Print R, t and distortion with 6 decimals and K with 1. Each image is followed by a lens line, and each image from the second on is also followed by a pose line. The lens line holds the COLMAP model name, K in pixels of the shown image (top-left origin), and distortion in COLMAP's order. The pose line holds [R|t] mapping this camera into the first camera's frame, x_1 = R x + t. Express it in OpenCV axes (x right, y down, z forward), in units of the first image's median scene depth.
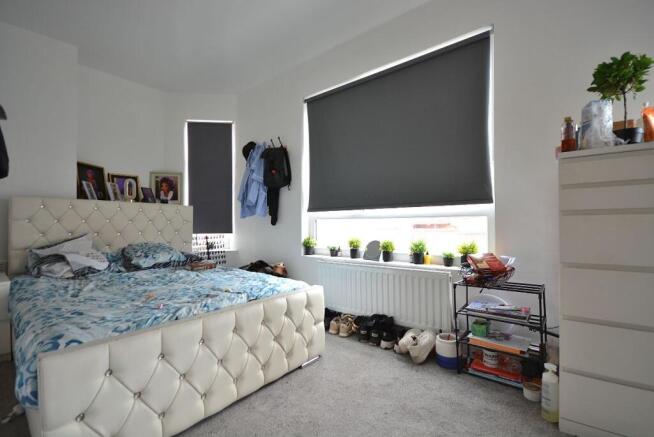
lens RADIAL K [[286.2, 0, 327.0], [0, 286.2, 218.5], [0, 0, 1]] dist [0.000929, 0.000117]
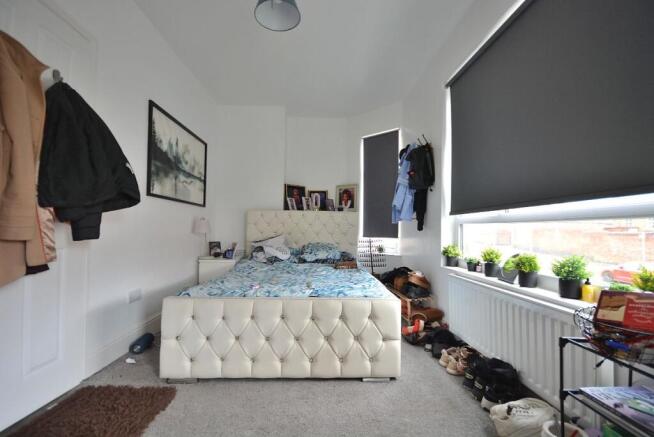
lens RADIAL K [[290.3, 0, 327.0], [0, 290.3, 218.5], [0, 0, 1]] dist [0.001012, -0.000167]
pose [[0.658801, -0.015521, -0.752157, 0.369624], [-0.000685, 0.999774, -0.021231, 0.005620], [0.752317, 0.014502, 0.658642, 0.181758]]
